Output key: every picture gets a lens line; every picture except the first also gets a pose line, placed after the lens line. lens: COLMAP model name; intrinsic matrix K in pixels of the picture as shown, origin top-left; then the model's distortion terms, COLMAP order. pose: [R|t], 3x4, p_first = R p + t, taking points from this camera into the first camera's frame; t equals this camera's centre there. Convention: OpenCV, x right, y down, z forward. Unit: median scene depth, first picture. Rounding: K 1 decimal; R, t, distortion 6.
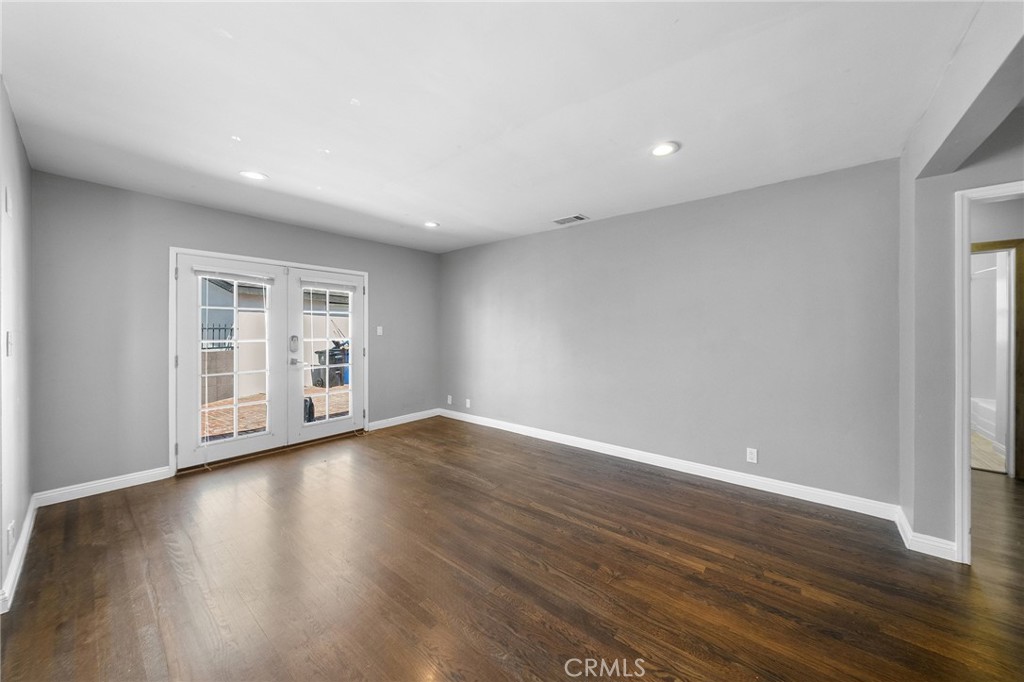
lens RADIAL K [[355.2, 0, 513.6], [0, 355.2, 330.9], [0, 0, 1]] dist [-0.001246, -0.000253]
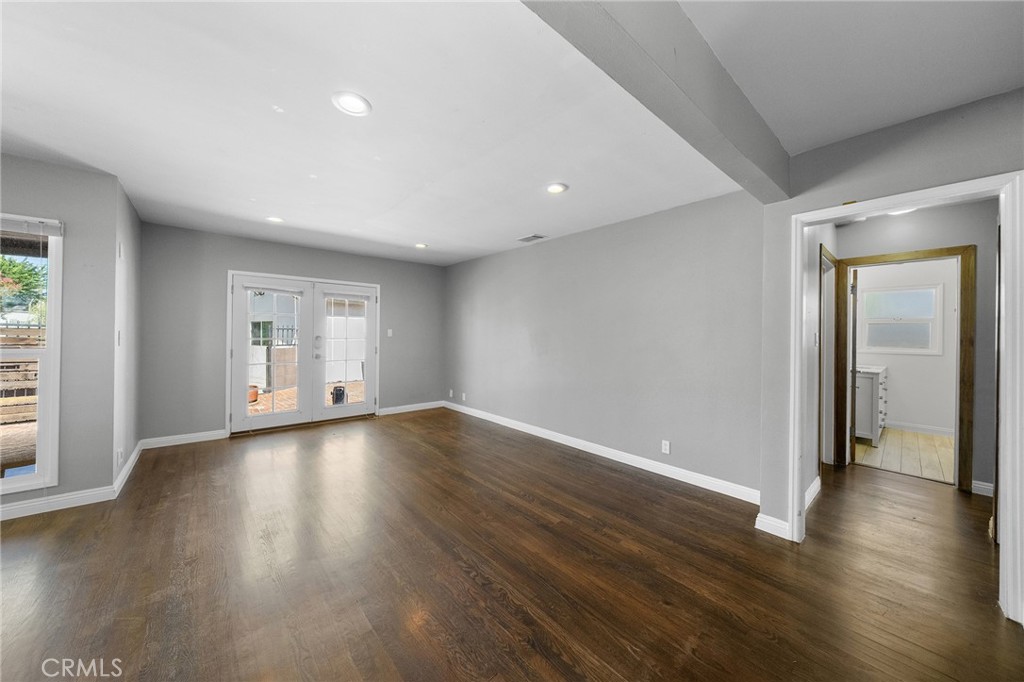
lens RADIAL K [[355.2, 0, 513.6], [0, 355.2, 330.9], [0, 0, 1]] dist [-0.001246, -0.000253]
pose [[0.986418, 0.008967, -0.164012, 0.327969], [-0.010540, 0.999906, -0.008723, -0.000869], [0.163918, 0.010333, 0.986420, -0.164561]]
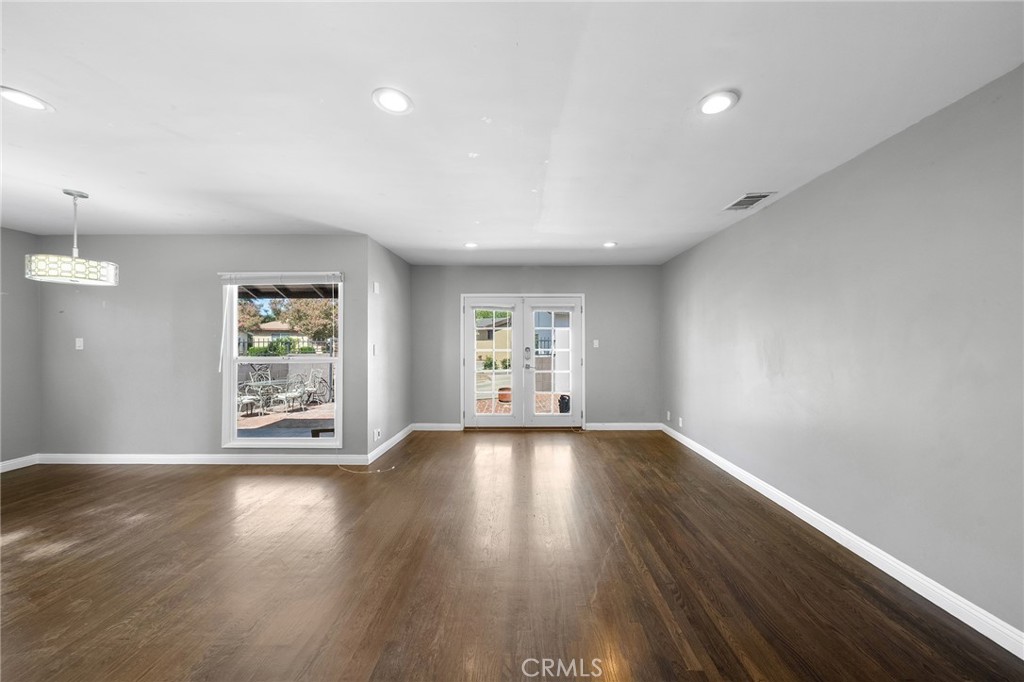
lens RADIAL K [[356.9, 0, 526.0], [0, 356.9, 340.5], [0, 0, 1]] dist [-0.002096, -0.000132]
pose [[0.640581, -0.003198, -0.767884, 0.497812], [0.000321, 0.999992, -0.003897, -0.008454], [0.767891, 0.002250, 0.640577, 0.139179]]
